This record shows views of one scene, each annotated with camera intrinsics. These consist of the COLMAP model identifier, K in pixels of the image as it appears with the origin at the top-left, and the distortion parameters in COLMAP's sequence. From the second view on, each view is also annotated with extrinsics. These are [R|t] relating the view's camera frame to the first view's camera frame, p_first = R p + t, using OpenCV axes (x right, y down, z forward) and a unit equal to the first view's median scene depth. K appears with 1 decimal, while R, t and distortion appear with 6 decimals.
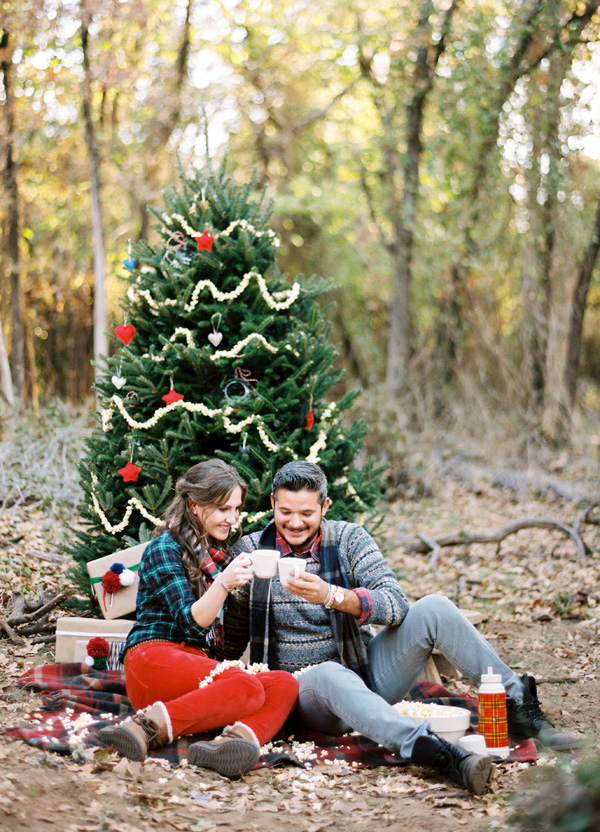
lens RADIAL K [[1426.7, 0, 300.2], [0, 1426.7, 415.2], [0, 0, 1]] dist [-0.109369, -0.069742]
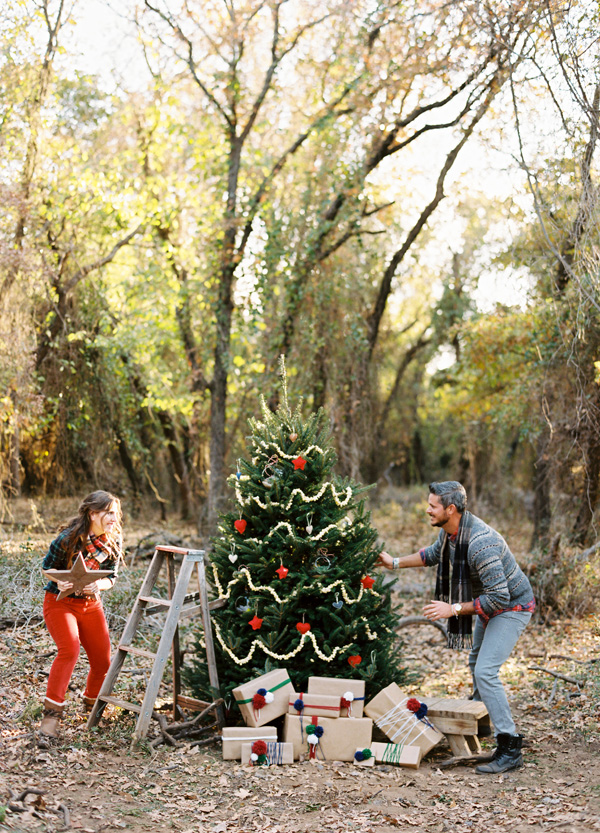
lens RADIAL K [[1243.5, 0, 299.8], [0, 1243.5, 417.5], [0, 0, 1]] dist [-0.106621, -0.076737]
pose [[0.971468, -0.014013, 0.236755, -0.367262], [0.026321, 0.998456, -0.048907, -0.105260], [-0.235704, 0.053743, 0.970338, -0.250898]]
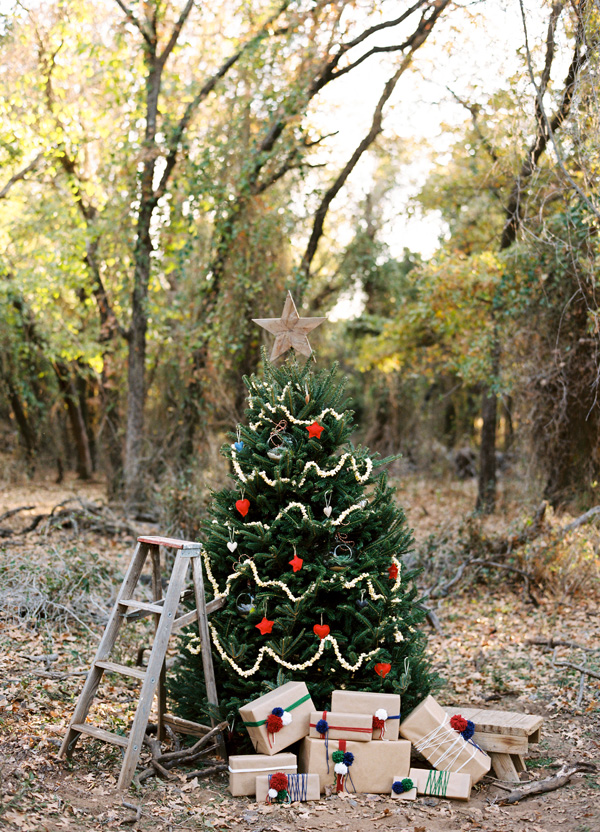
lens RADIAL K [[1288.4, 0, 296.1], [0, 1288.4, 415.6], [0, 0, 1]] dist [-0.105294, -0.097170]
pose [[0.946701, -0.023733, 0.321238, -0.429072], [0.028290, 0.999554, -0.009525, -0.123436], [-0.320869, 0.018105, 0.946951, -0.030500]]
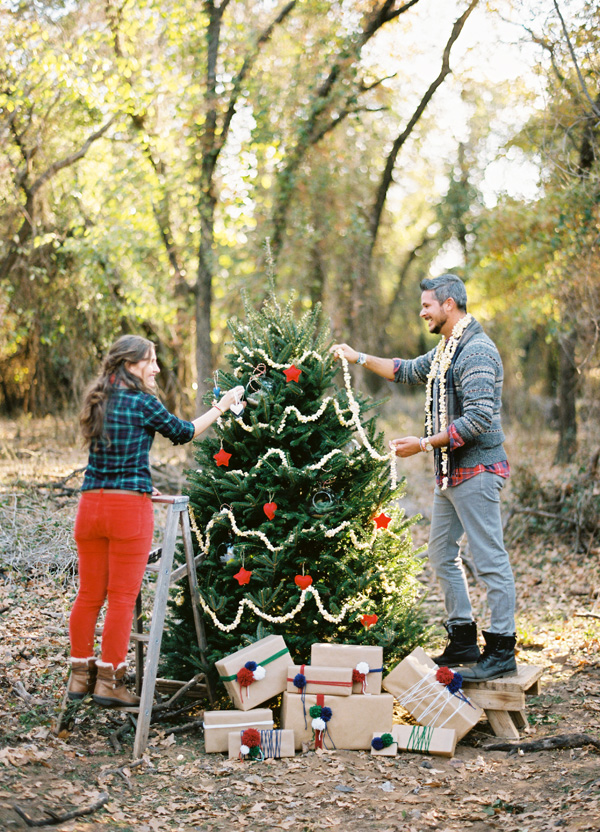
lens RADIAL K [[1297.4, 0, 311.4], [0, 1297.4, 404.7], [0, 0, 1]] dist [-0.105229, -0.100825]
pose [[0.968065, -0.054115, 0.244791, -0.309437], [0.052774, 0.998534, 0.012039, -0.107665], [-0.245084, 0.001264, 0.969501, -0.029532]]
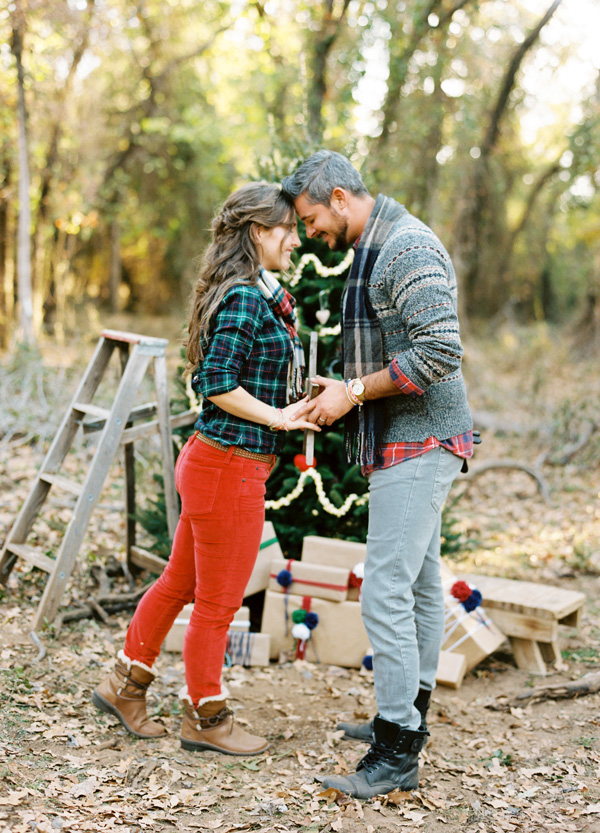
lens RADIAL K [[1259.5, 0, 299.9], [0, 1259.5, 417.7], [0, 0, 1]] dist [-0.118058, -0.047504]
pose [[0.990205, 0.015922, 0.138710, -0.190912], [-0.027467, 0.996277, 0.081717, -0.053744], [-0.136893, -0.084727, 0.986956, 0.143066]]
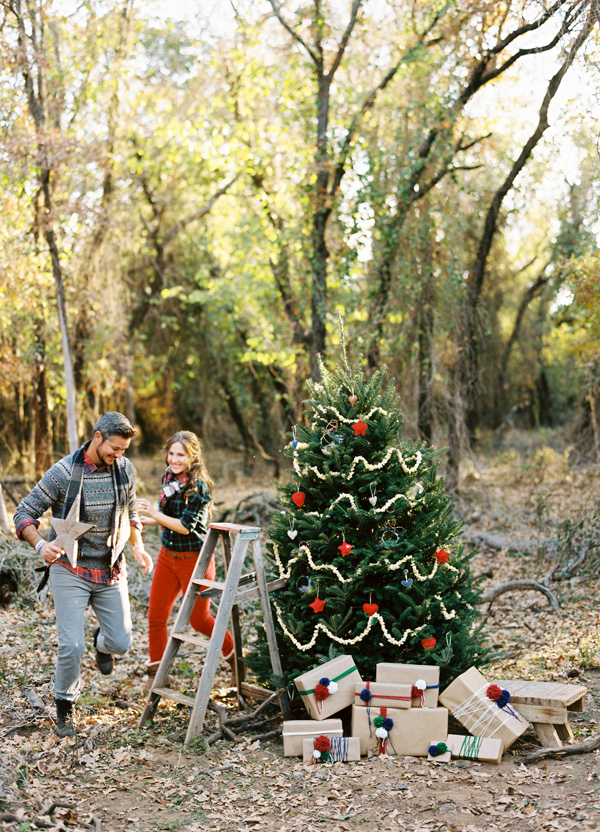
lens RADIAL K [[1262.0, 0, 299.6], [0, 1262.0, 406.8], [0, 0, 1]] dist [-0.098816, -0.153251]
pose [[0.988911, -0.061419, 0.135214, -0.279043], [0.064636, 0.997718, -0.019523, -0.121256], [-0.133706, 0.028047, 0.990624, -0.165488]]
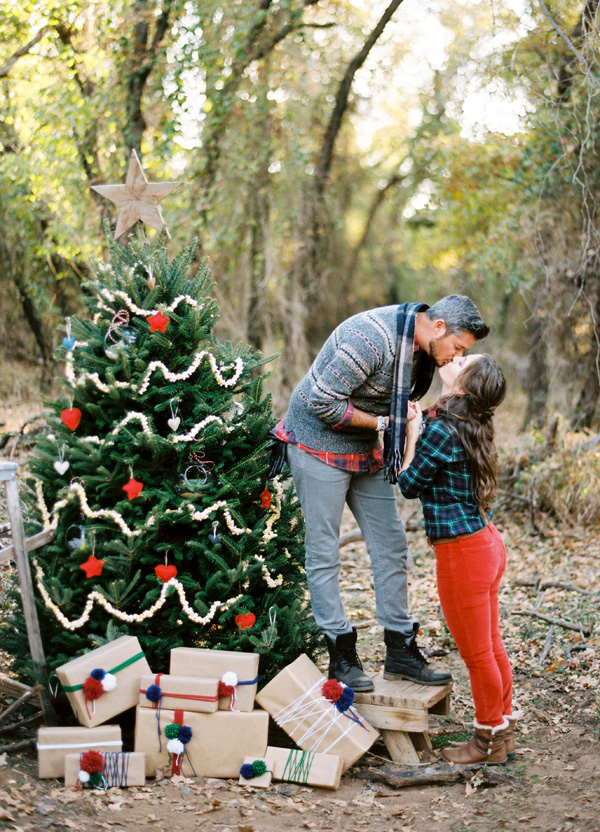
lens RADIAL K [[1429.8, 0, 320.3], [0, 1429.8, 349.6], [0, 0, 1]] dist [-0.126333, -0.002247]
pose [[0.961350, -0.034666, 0.273139, -0.224153], [0.033992, 0.999396, 0.007201, -0.105828], [-0.273223, 0.002362, 0.961948, 0.038321]]
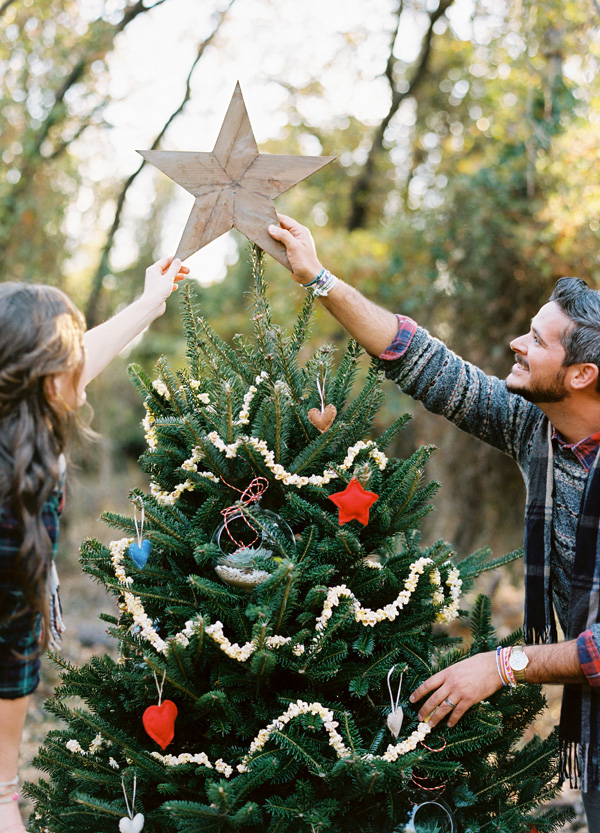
lens RADIAL K [[1338.4, 0, 299.7], [0, 1338.4, 415.7], [0, 0, 1]] dist [-0.155831, -0.069727]
pose [[0.868014, -0.042183, 0.494744, -0.282775], [0.057725, 0.998202, -0.016168, -0.142045], [-0.493172, 0.042593, 0.868888, 0.640528]]
